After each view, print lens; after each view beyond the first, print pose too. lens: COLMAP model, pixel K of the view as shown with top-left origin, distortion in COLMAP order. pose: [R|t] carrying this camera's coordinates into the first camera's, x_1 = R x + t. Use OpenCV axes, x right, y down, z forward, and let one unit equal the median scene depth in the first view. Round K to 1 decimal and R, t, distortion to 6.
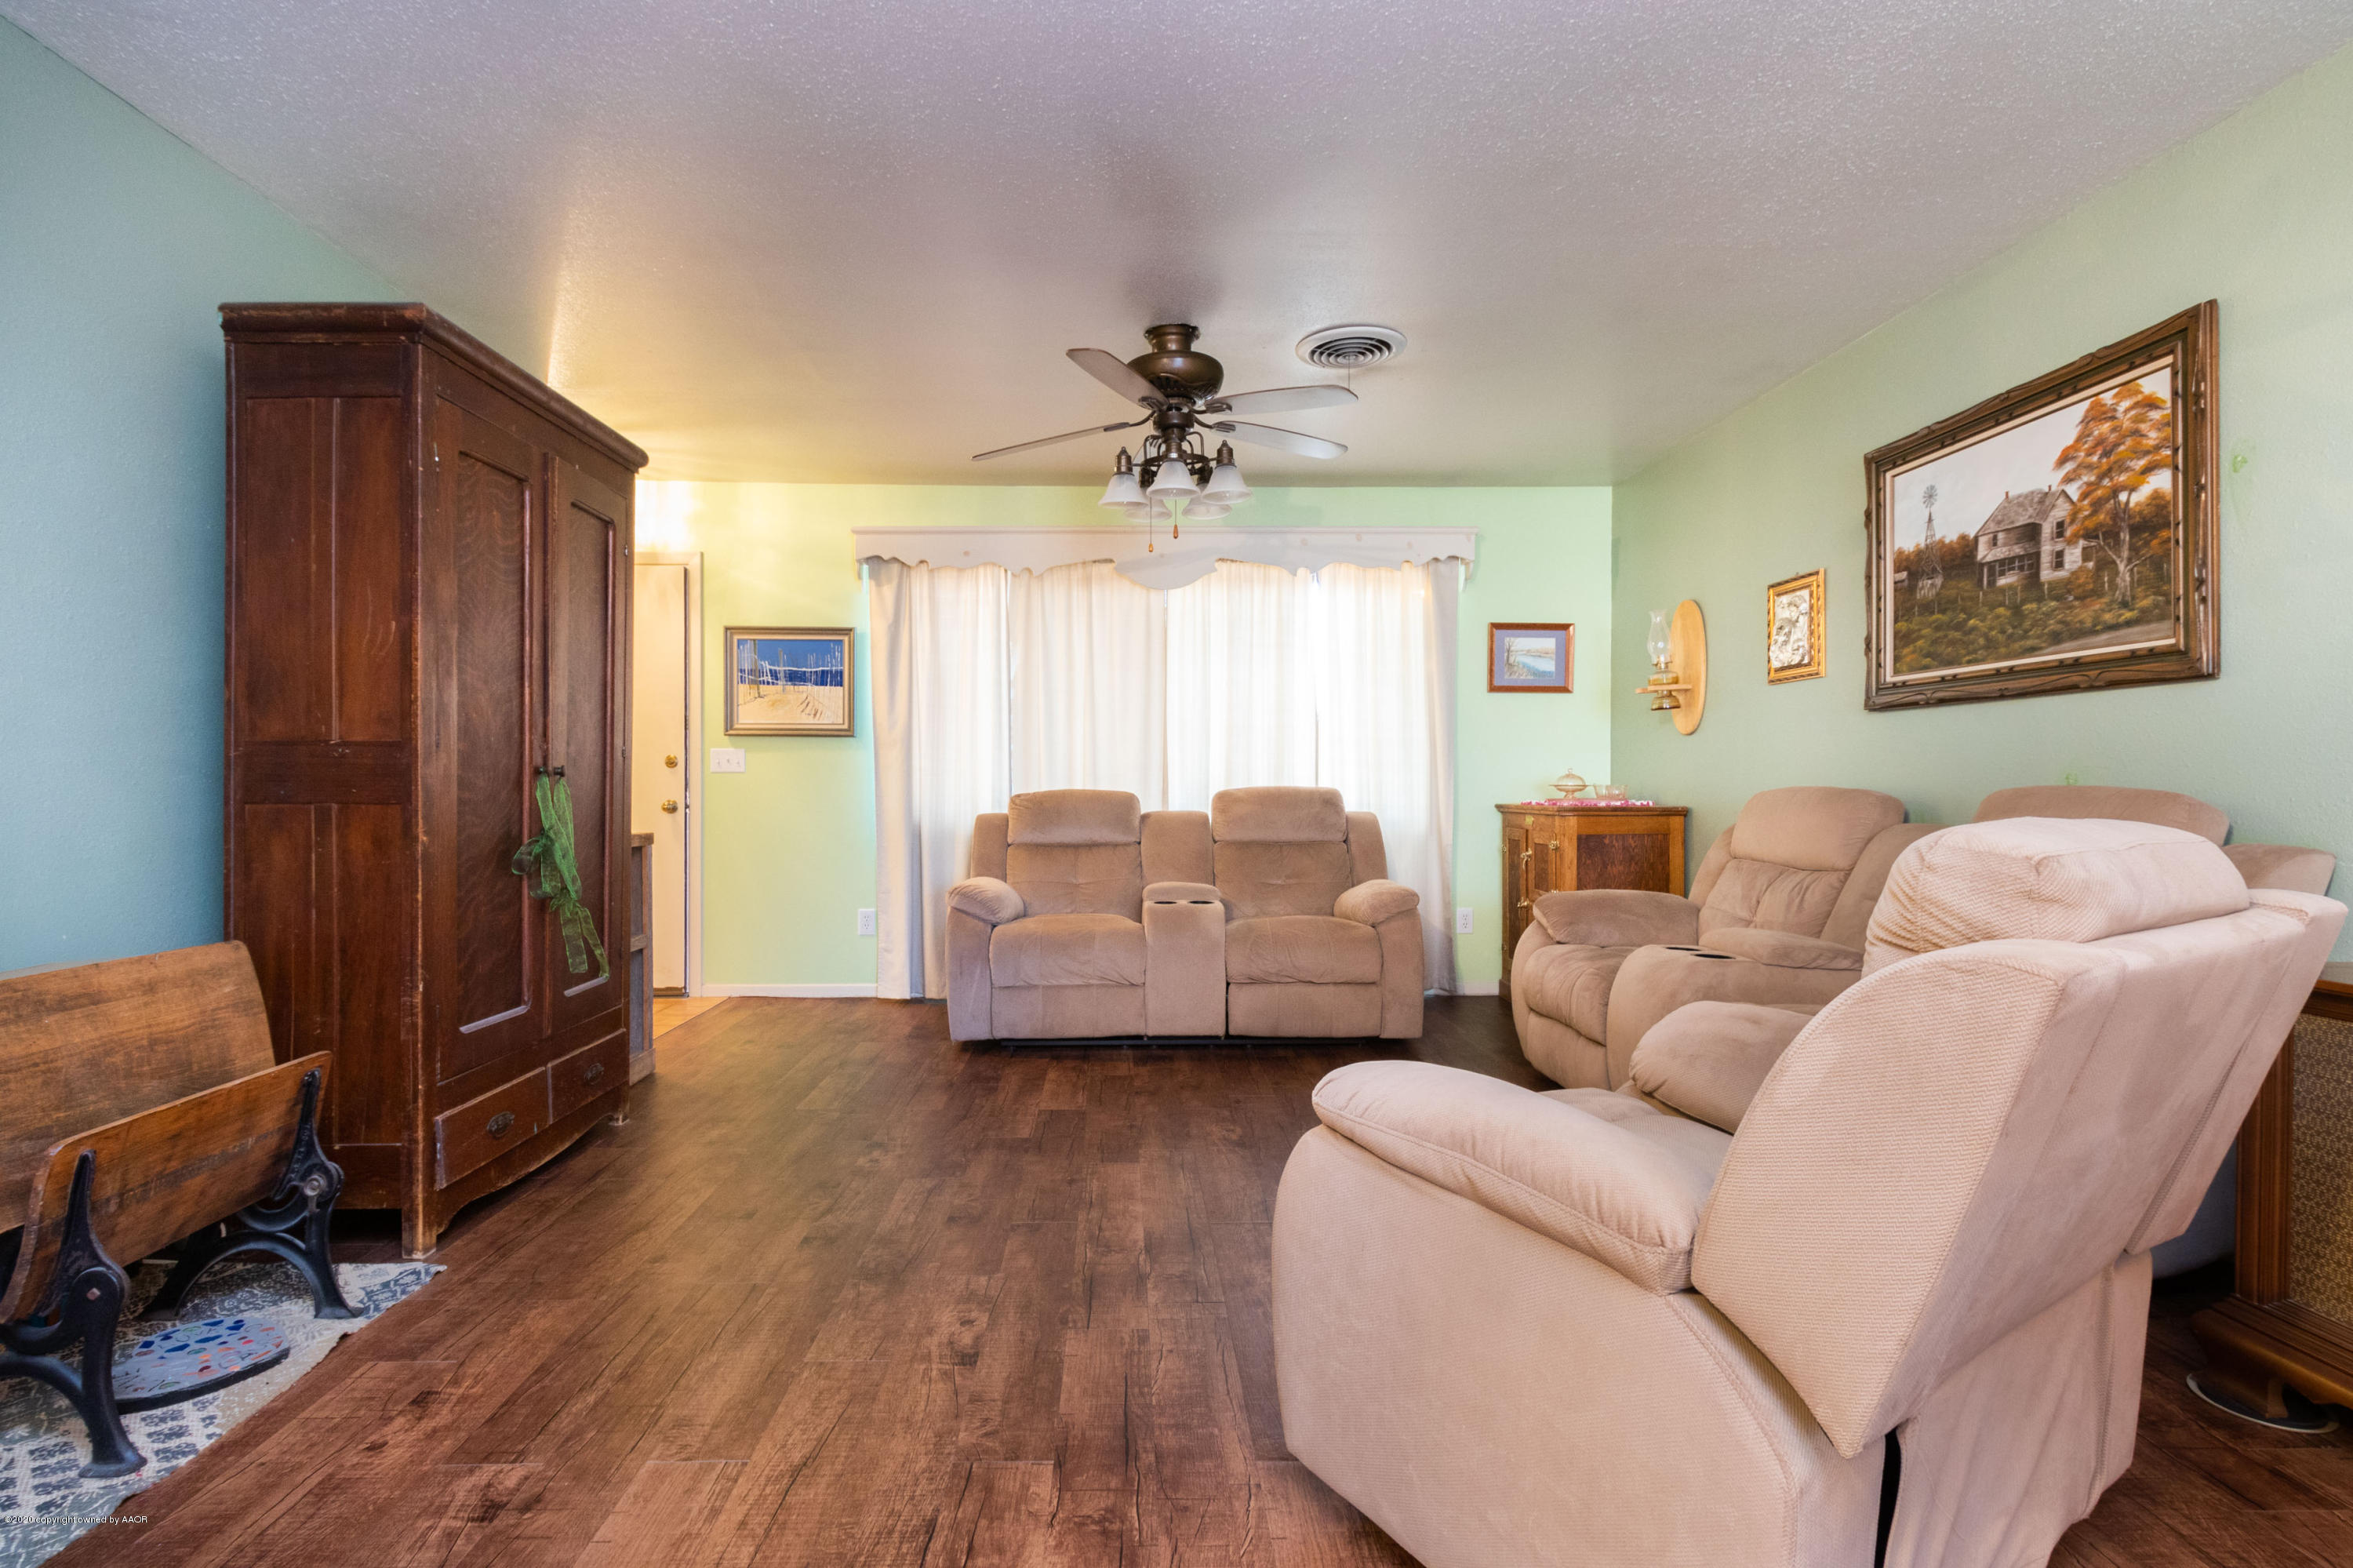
lens RADIAL K [[1112.4, 0, 1159.1], [0, 1112.4, 783.8], [0, 0, 1]] dist [-0.000069, 0.000155]
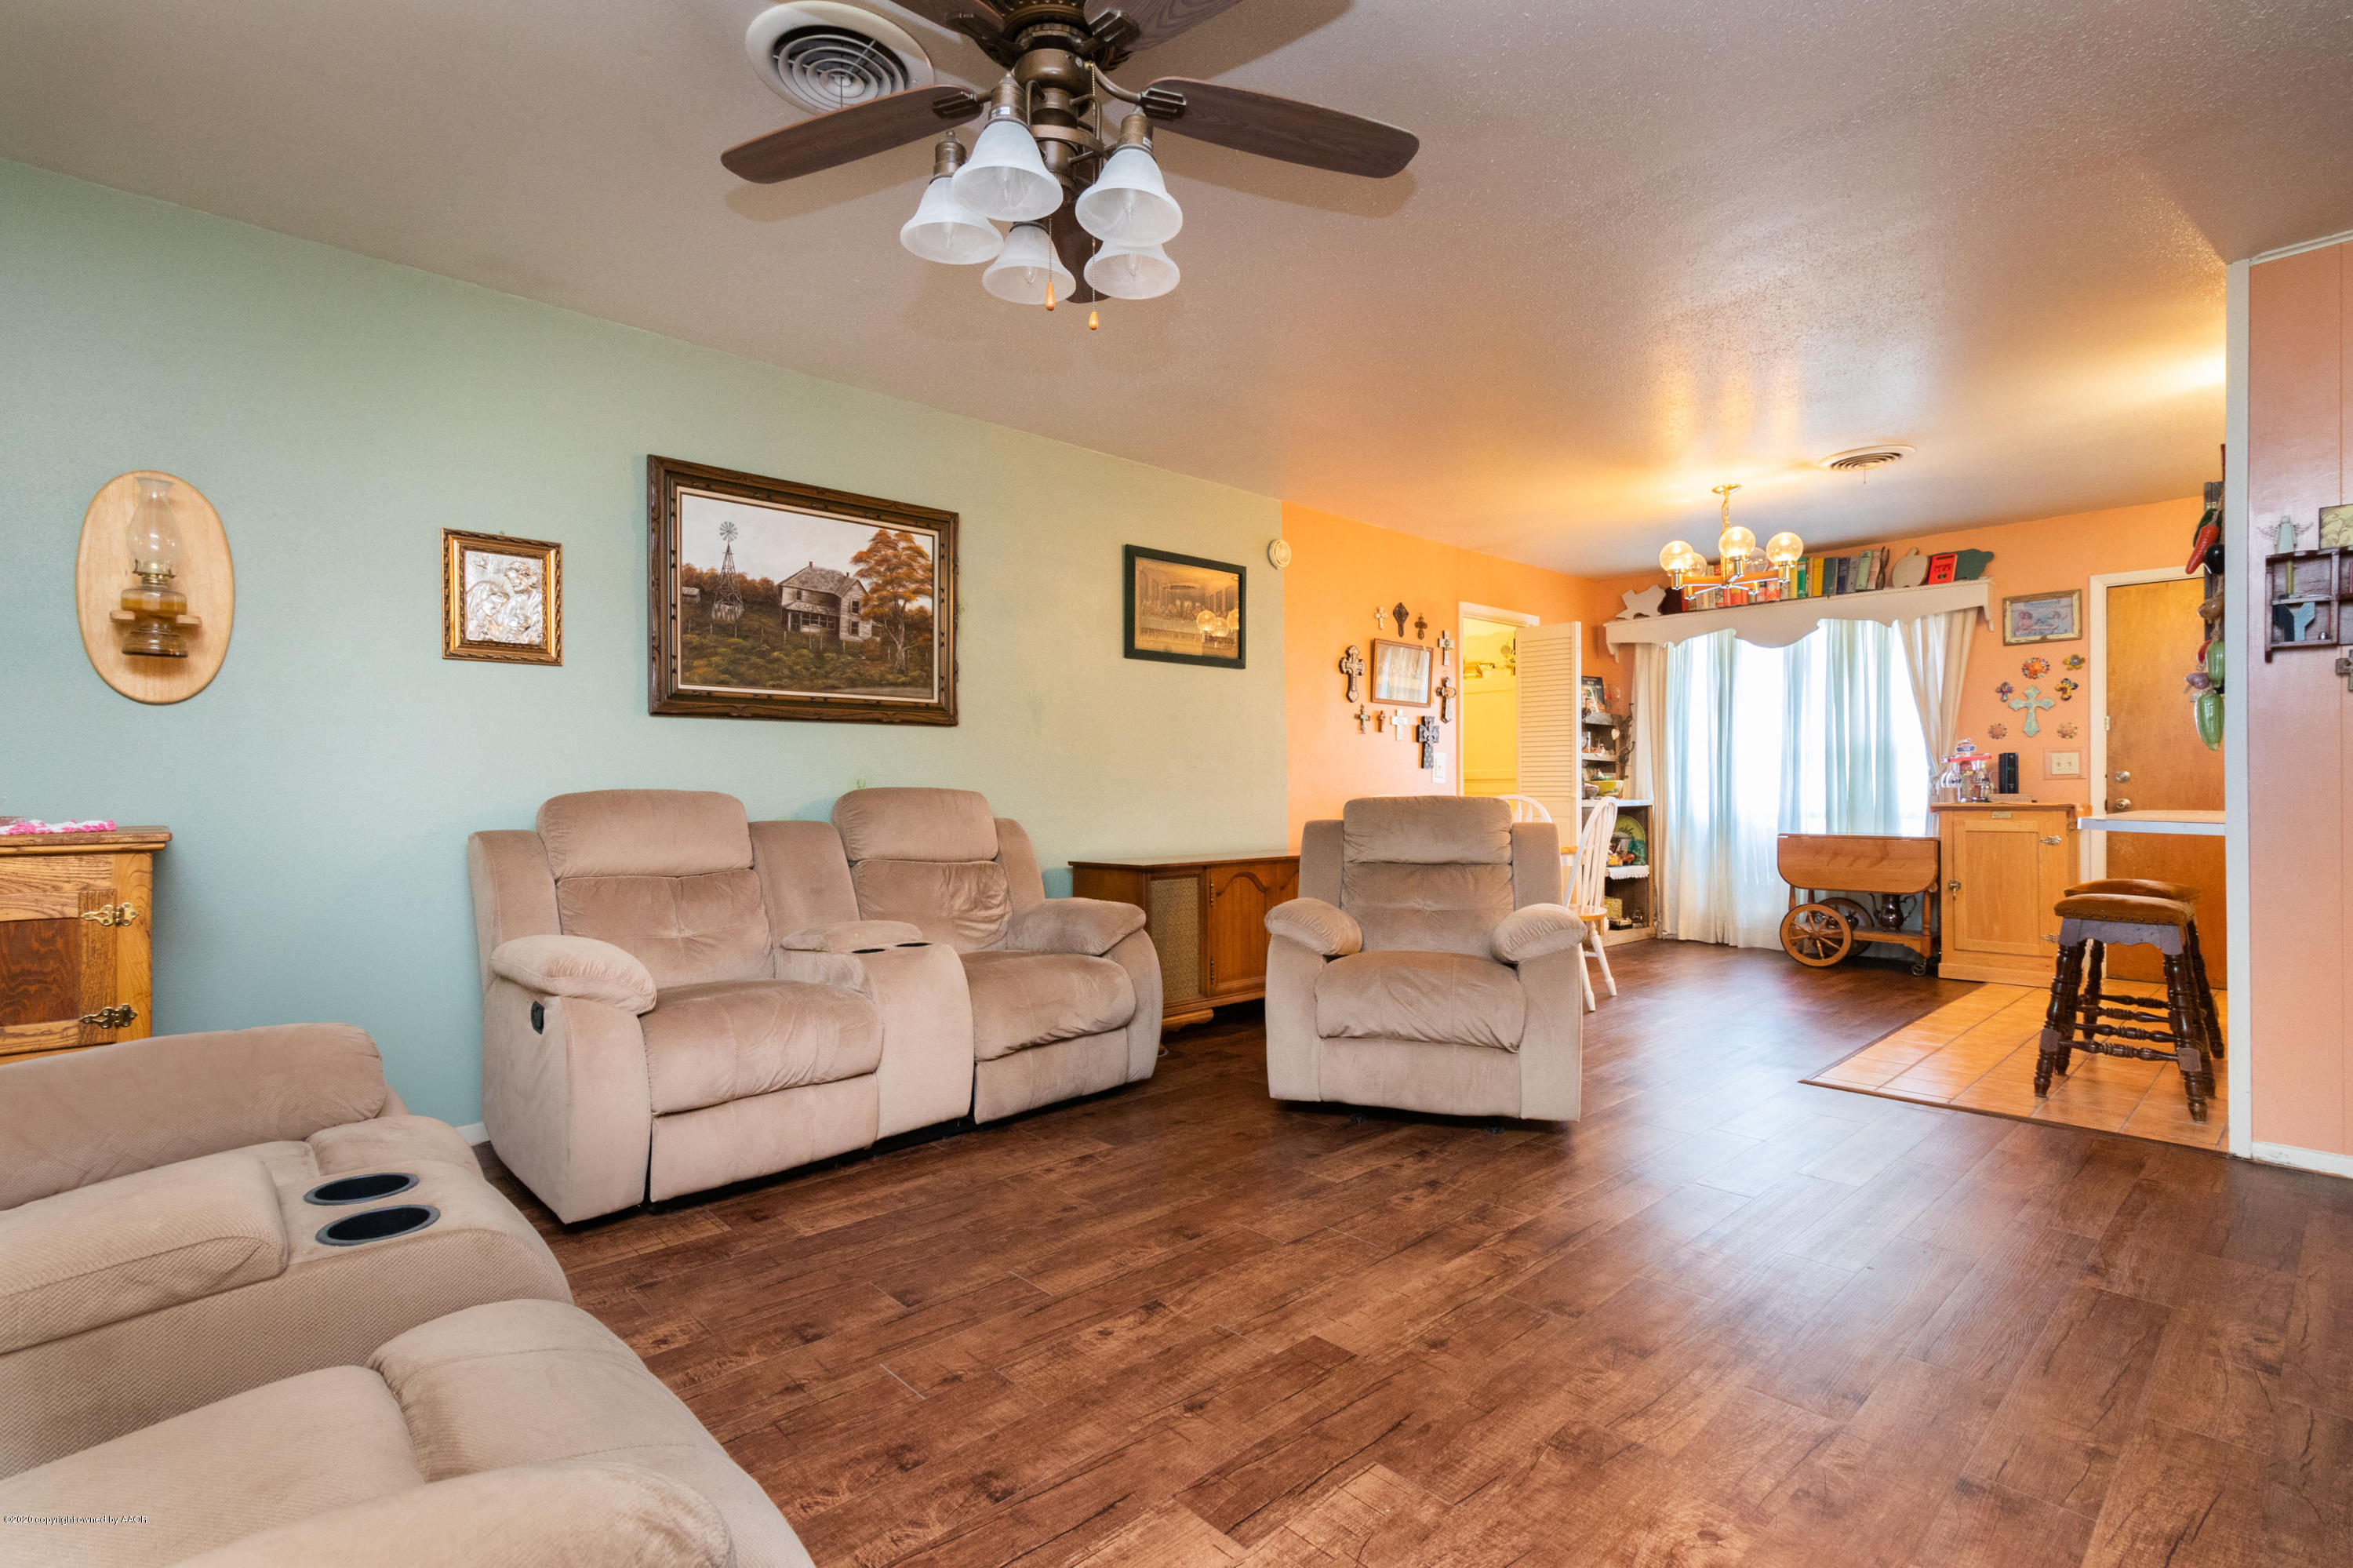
lens RADIAL K [[1112.4, 0, 1159.1], [0, 1112.4, 783.8], [0, 0, 1]] dist [-0.000069, 0.000155]
pose [[-0.654231, 0.005523, 0.756275, -0.496597], [0.004060, 0.999985, -0.003791, 0.003224], [-0.756284, 0.000590, -0.654243, 1.583829]]
